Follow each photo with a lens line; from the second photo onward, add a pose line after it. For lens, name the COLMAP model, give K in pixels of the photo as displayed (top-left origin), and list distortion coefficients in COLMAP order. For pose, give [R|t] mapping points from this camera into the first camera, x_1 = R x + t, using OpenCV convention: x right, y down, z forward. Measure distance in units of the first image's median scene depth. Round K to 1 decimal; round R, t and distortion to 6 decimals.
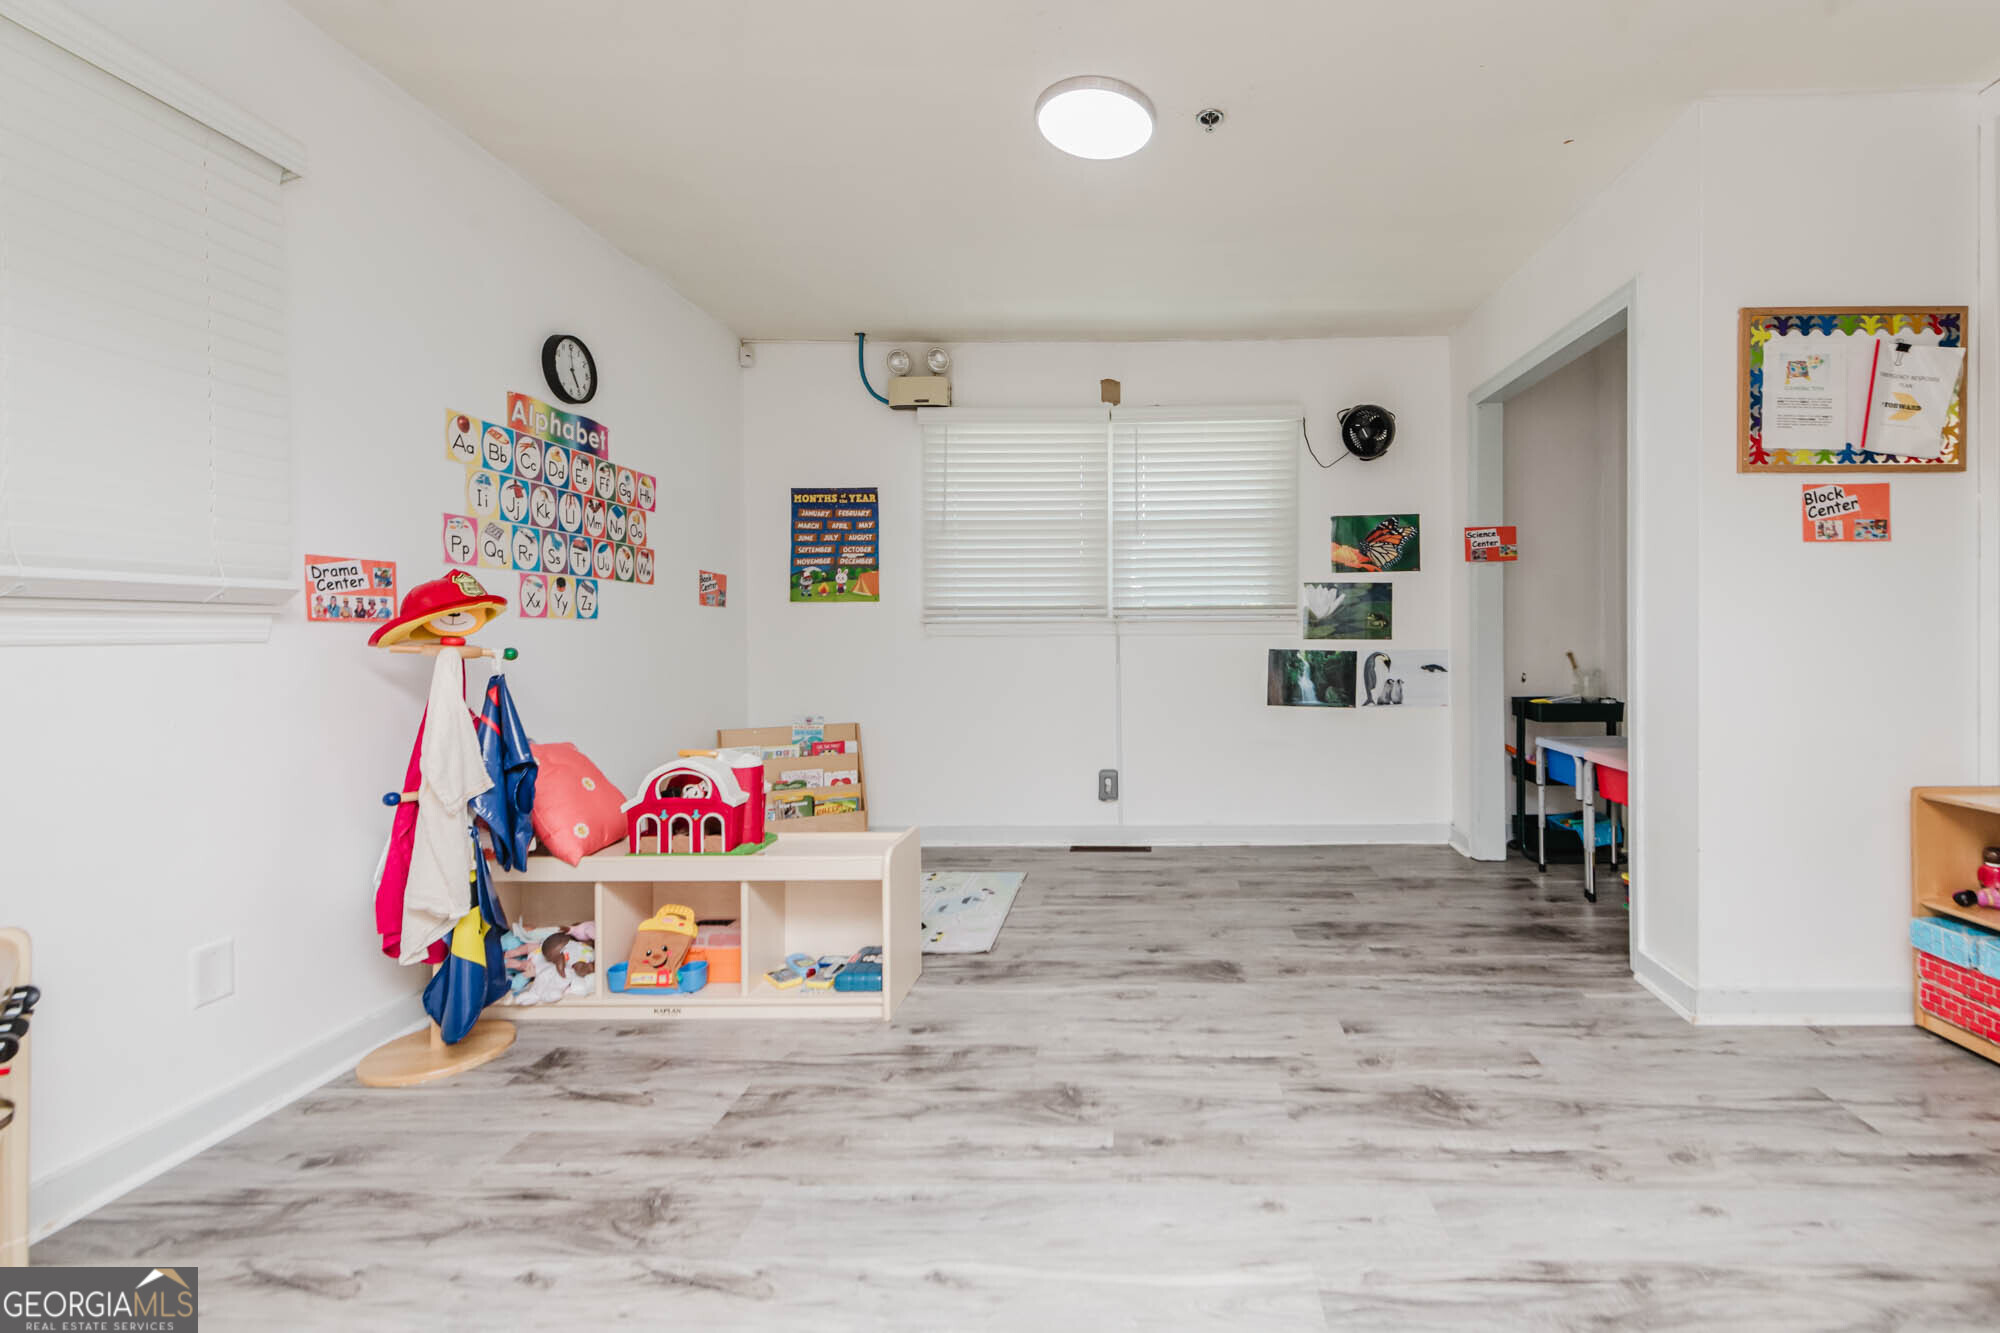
lens RADIAL K [[842.0, 0, 1132.9], [0, 842.0, 651.7], [0, 0, 1]] dist [0.011184, -0.000266]
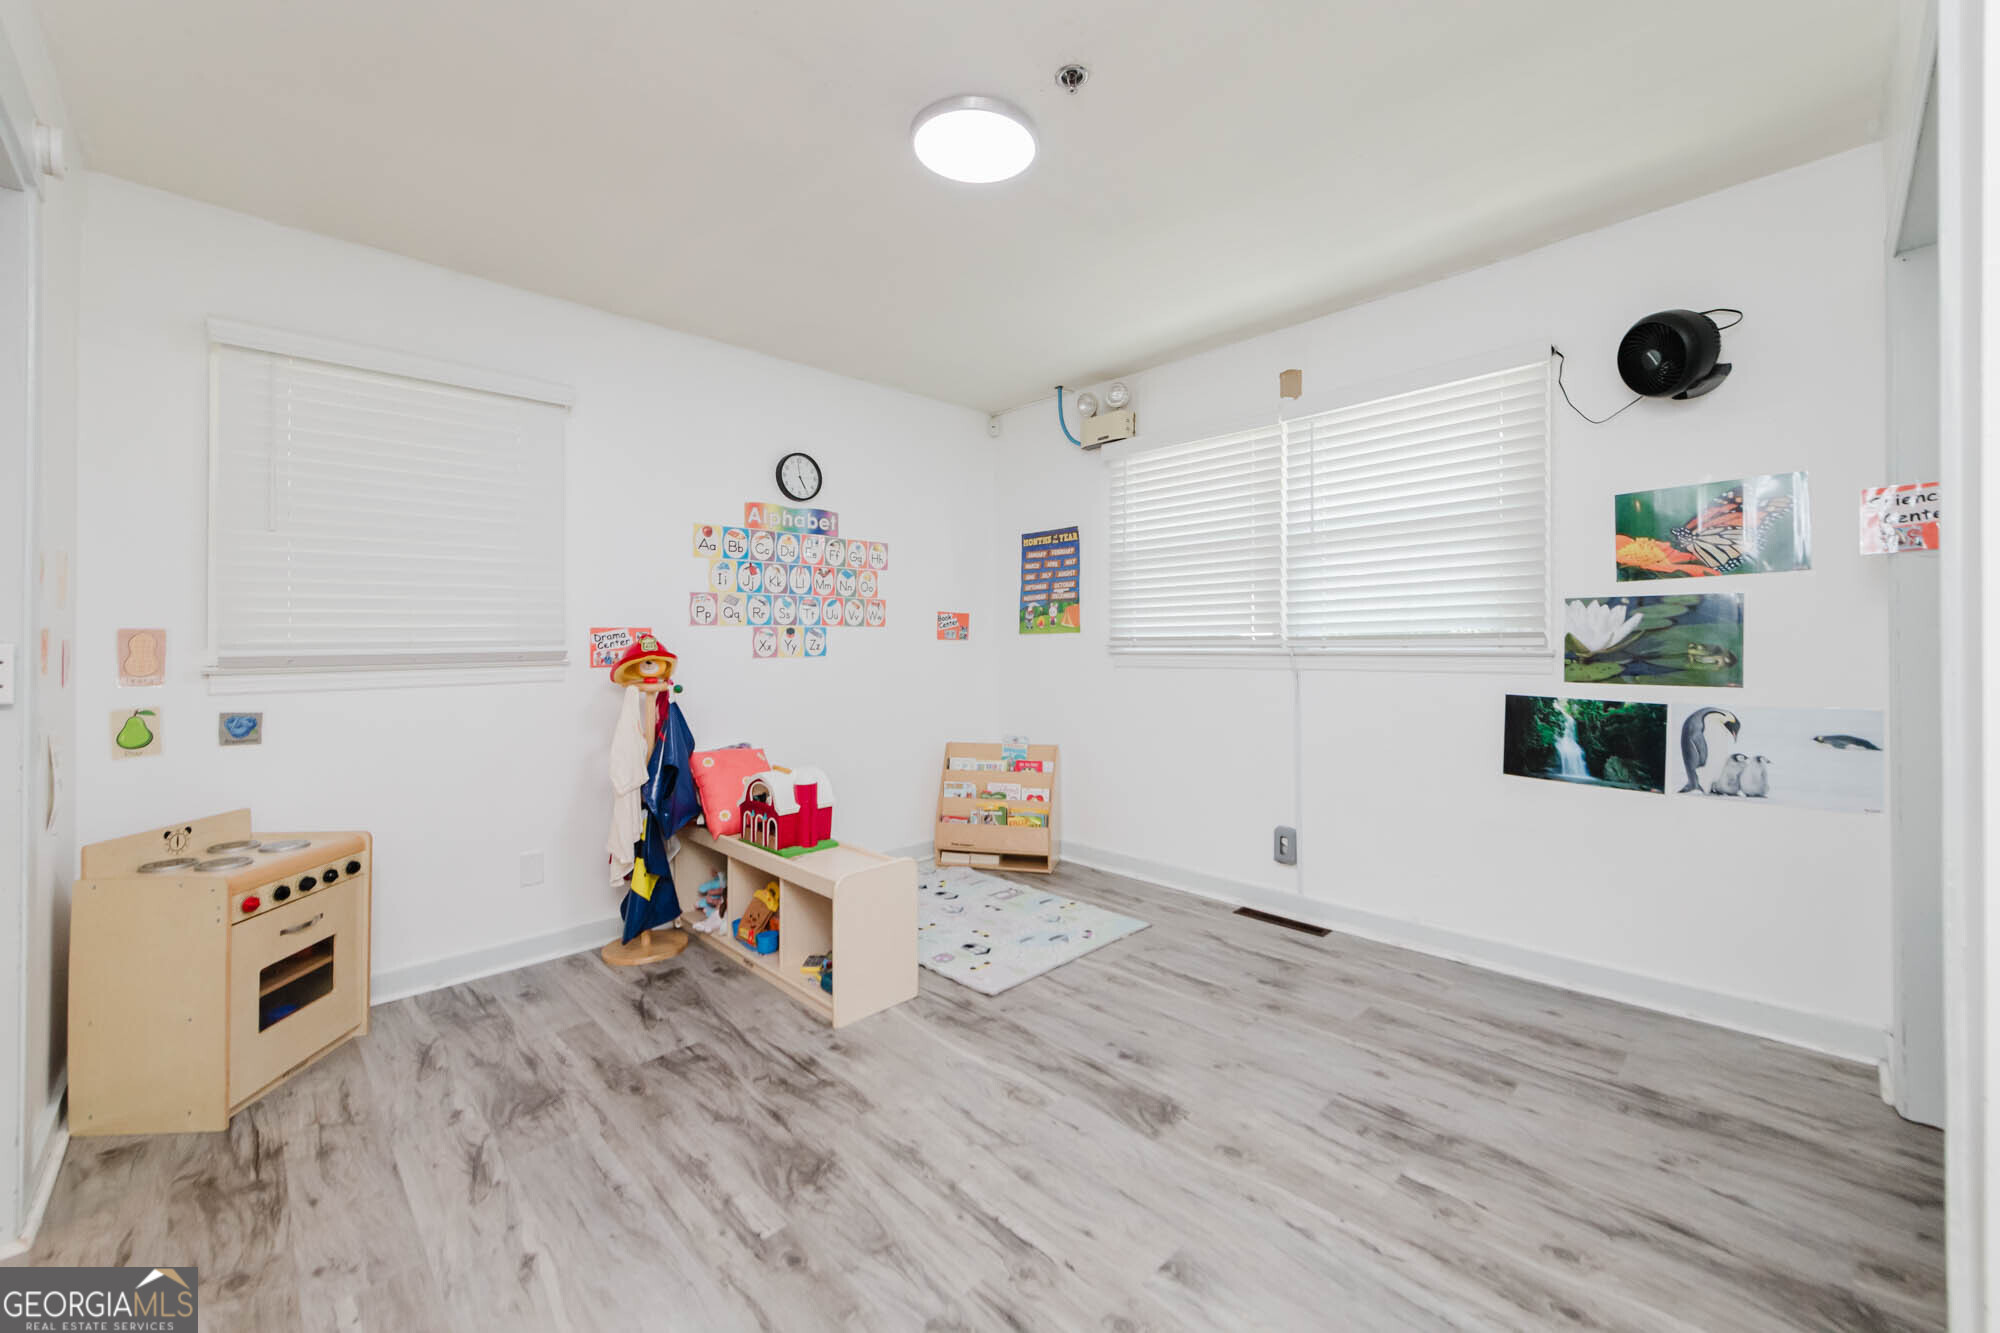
lens RADIAL K [[793.7, 0, 1007.0], [0, 793.7, 644.8], [0, 0, 1]] dist [0.022606, -0.009211]
pose [[0.702241, 0.001578, -0.711937, 0.374583], [-0.007686, 0.999956, -0.005364, -0.041160], [0.711898, 0.009238, 0.702222, 0.249614]]
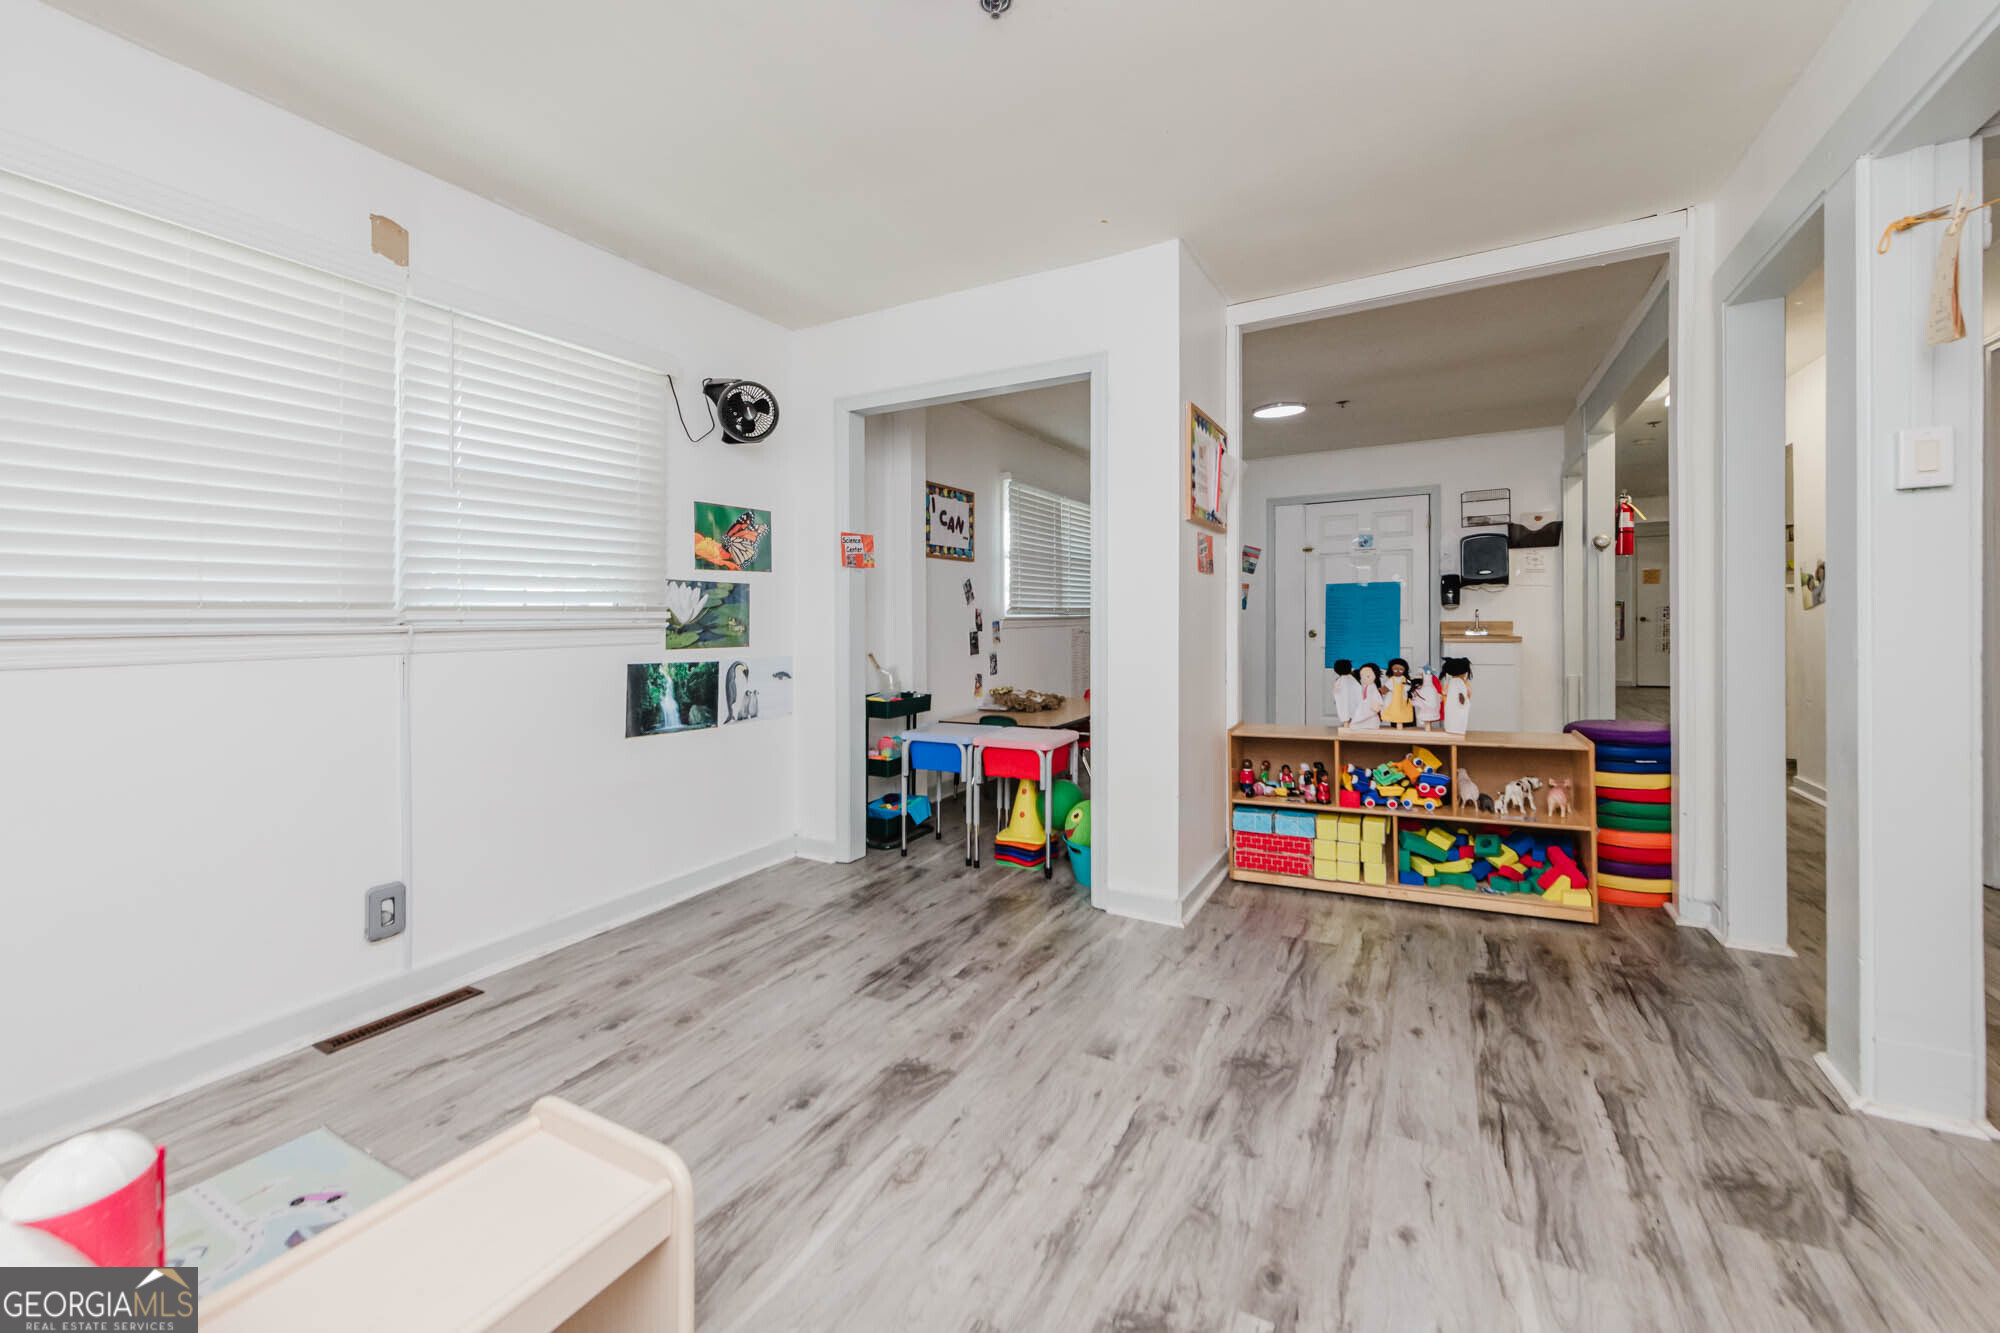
lens RADIAL K [[795.7, 0, 986.6], [0, 795.7, 651.9], [0, 0, 1]] dist [0.001157, -0.003915]
pose [[0.479756, -0.034765, 0.876713, -0.341610], [0.036169, 0.999149, 0.019828, -0.018067], [-0.876656, 0.022198, 0.480605, 0.396311]]
